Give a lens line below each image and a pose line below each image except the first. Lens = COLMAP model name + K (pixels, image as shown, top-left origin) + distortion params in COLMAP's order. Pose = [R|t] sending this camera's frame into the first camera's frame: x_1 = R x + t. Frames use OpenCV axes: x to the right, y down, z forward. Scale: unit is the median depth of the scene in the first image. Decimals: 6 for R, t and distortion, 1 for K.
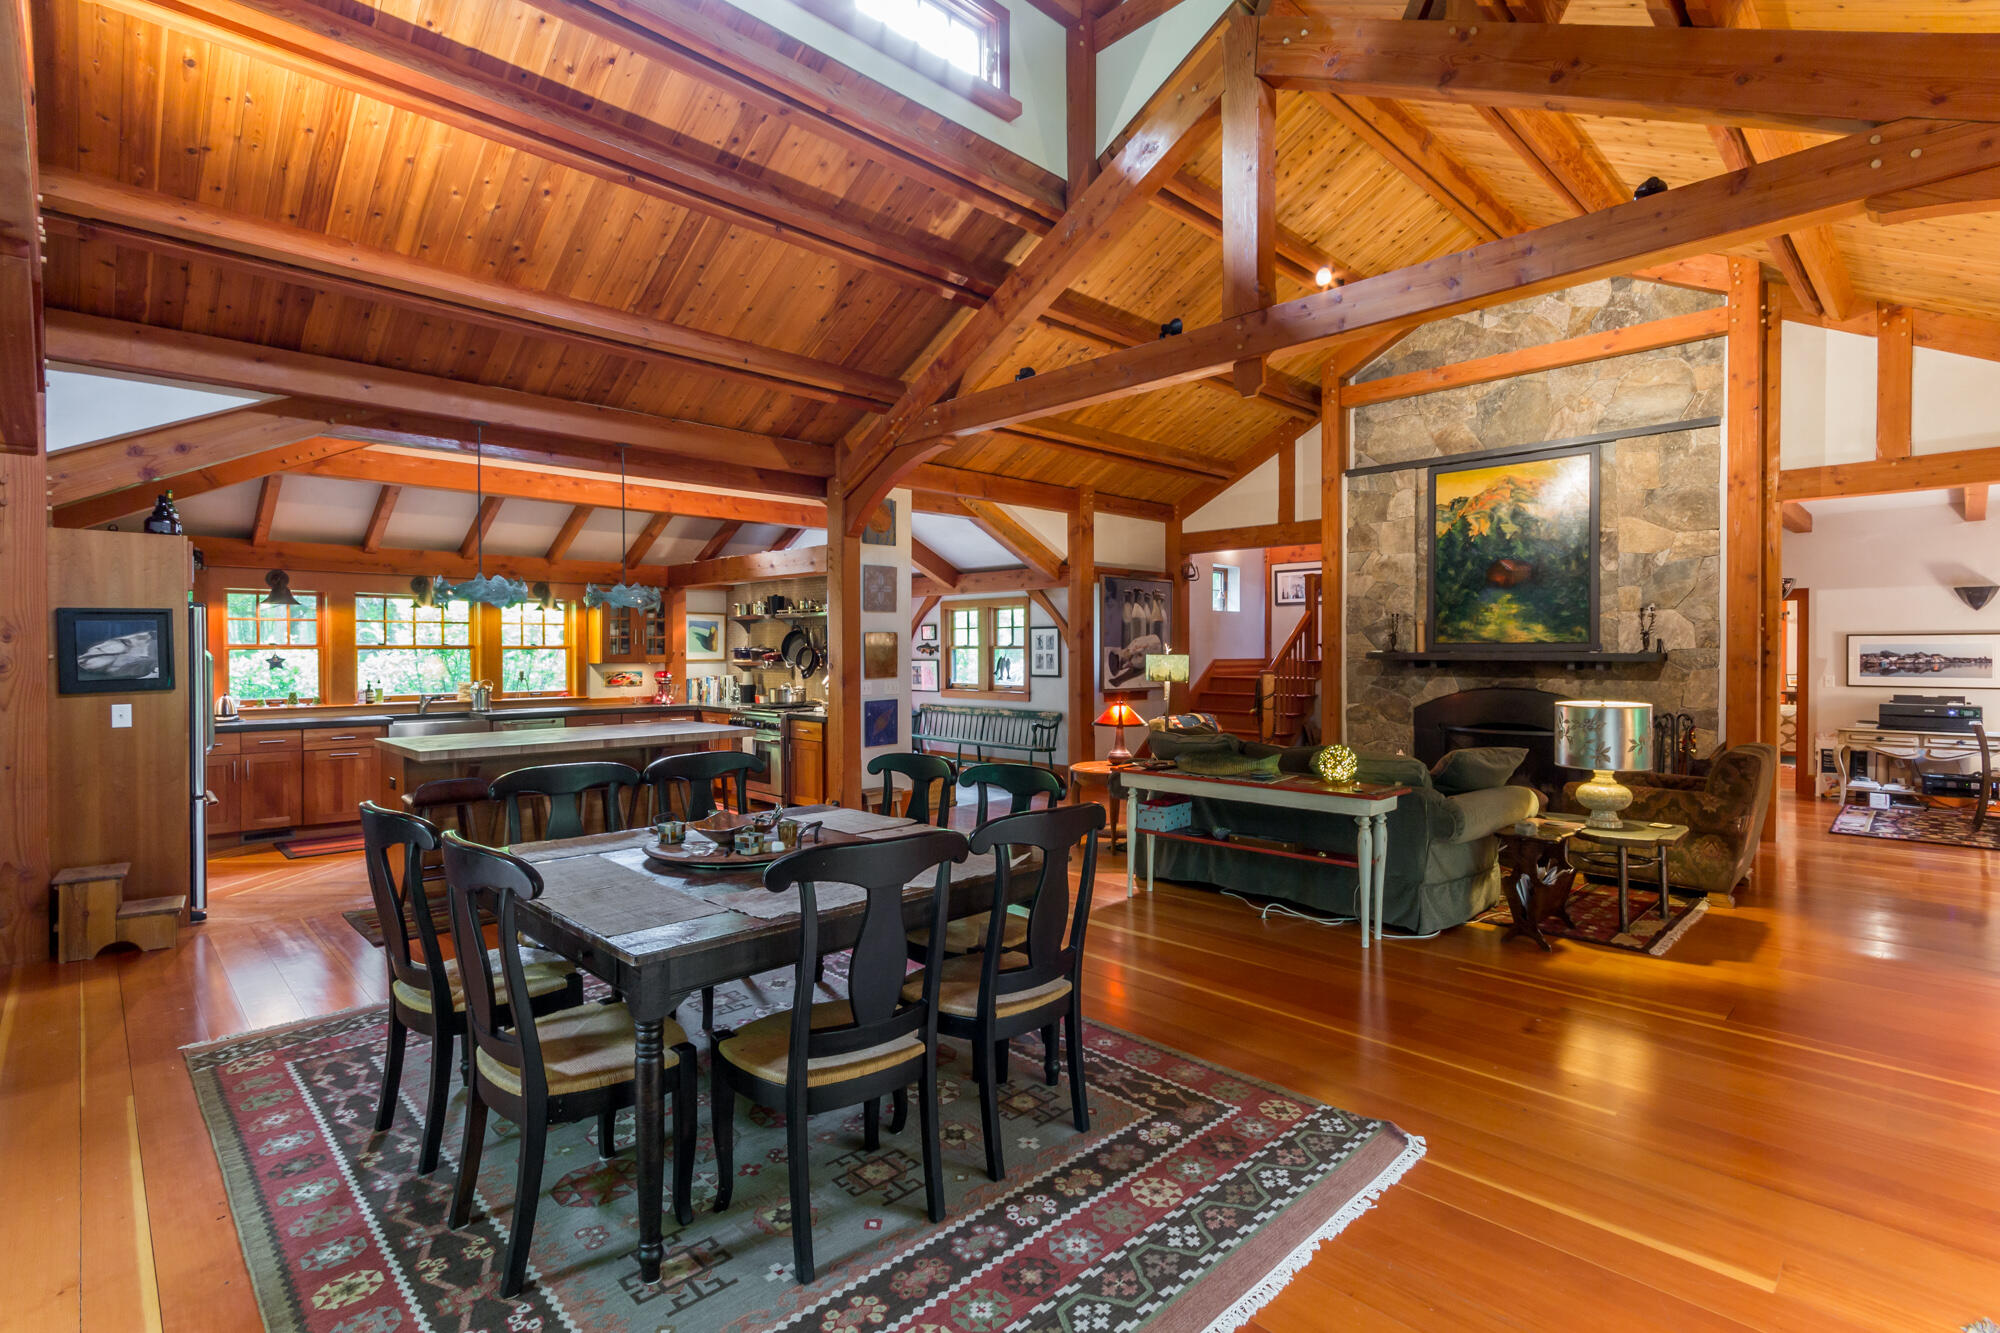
lens RADIAL K [[948.8, 0, 1000.3], [0, 948.8, 658.8], [0, 0, 1]] dist [0.002317, 0.000146]
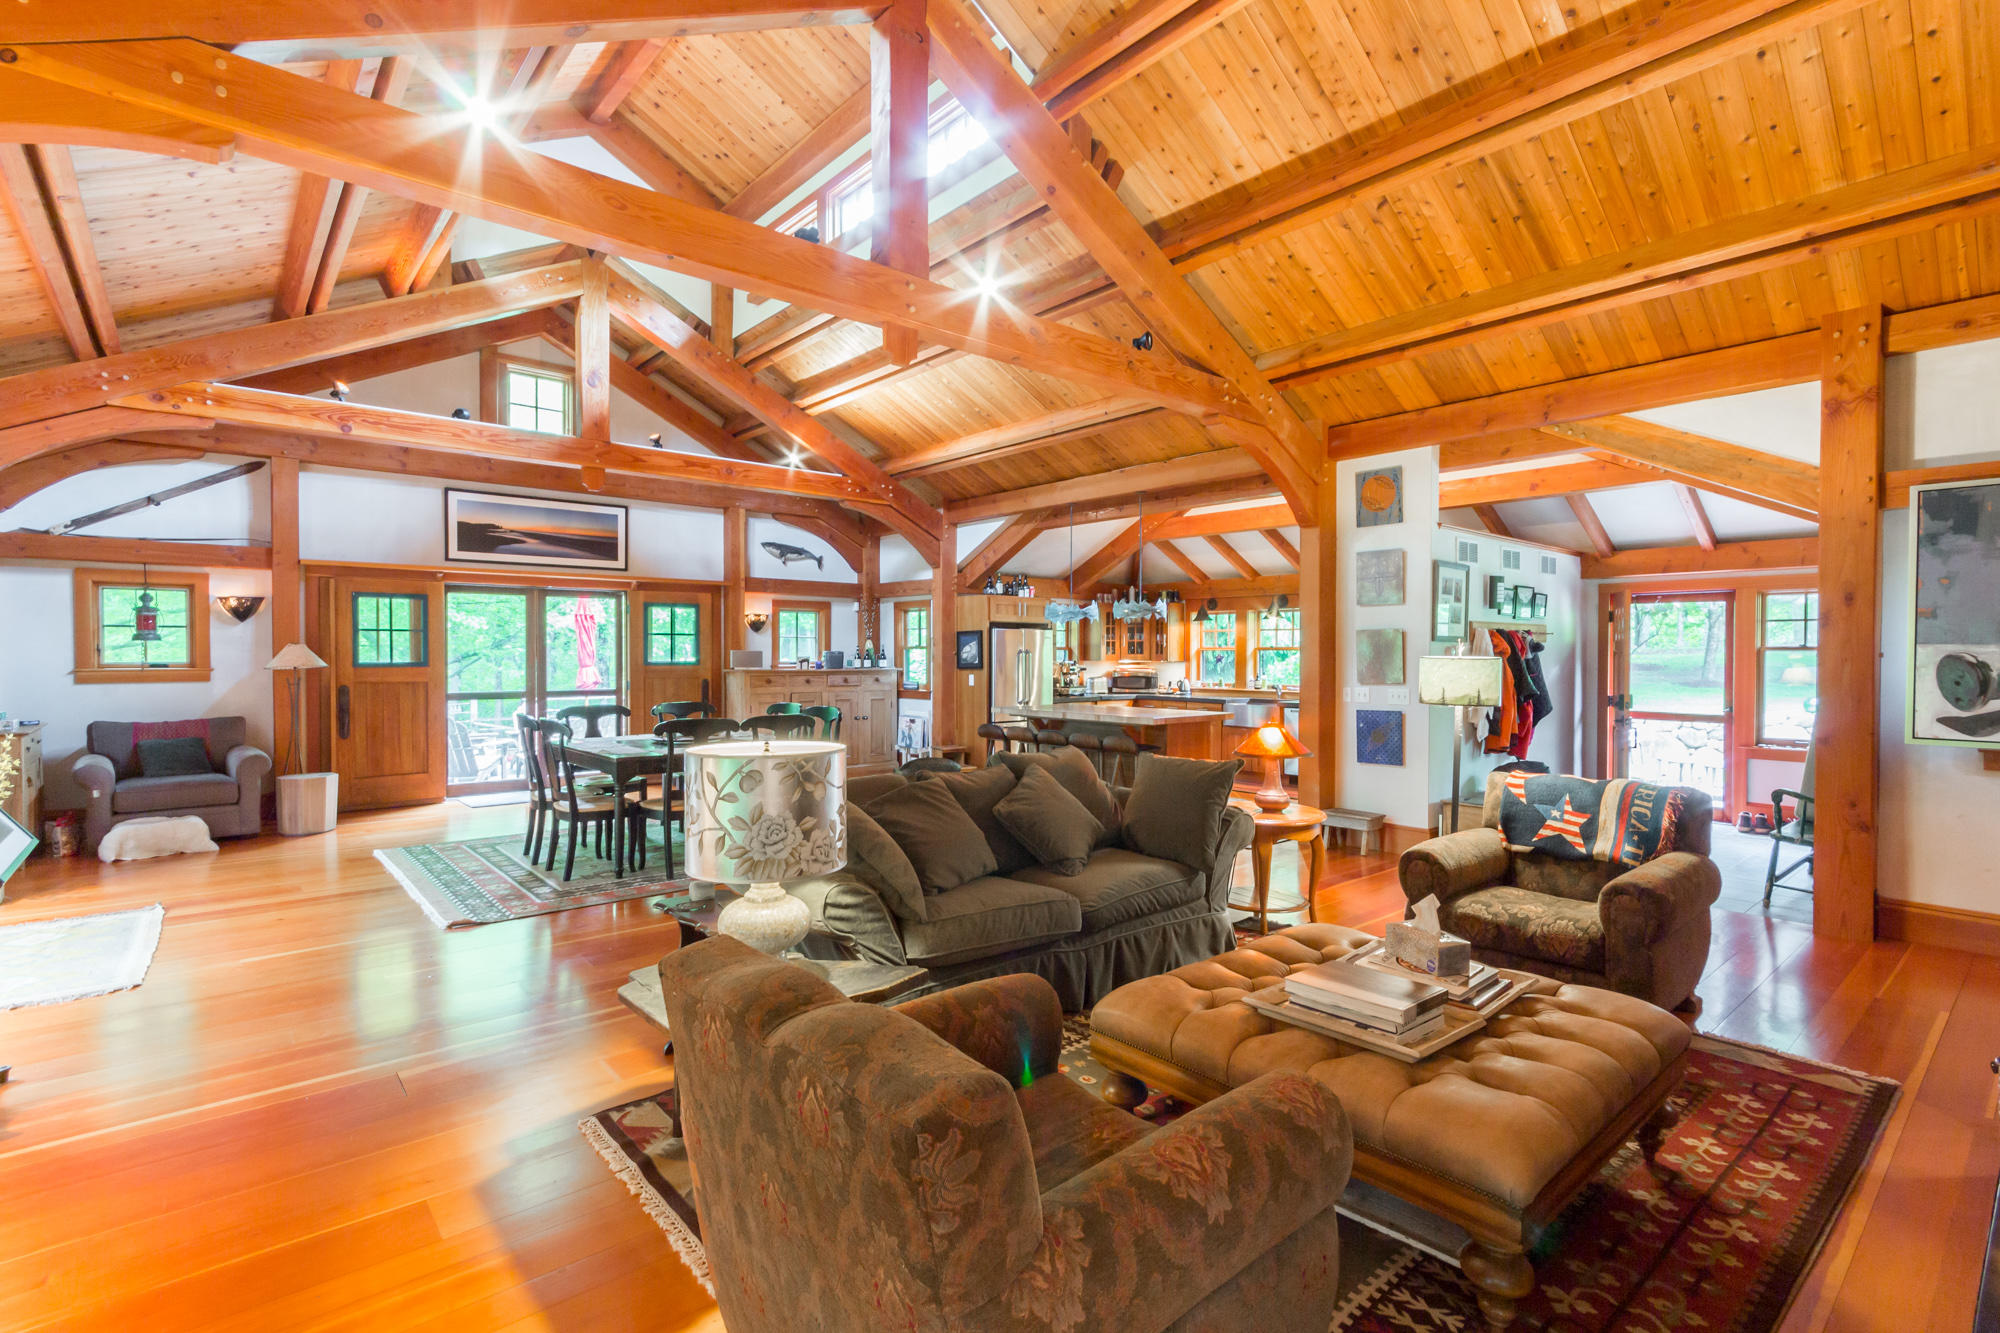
lens RADIAL K [[948.8, 0, 1001.4], [0, 948.8, 666.7], [0, 0, 1]] dist [0.002317, 0.000146]
pose [[-0.063246, 0.013345, -0.997909, 1.190539], [-0.012977, 0.999815, 0.014193, -0.002261], [0.997914, 0.013847, -0.063061, 1.176607]]
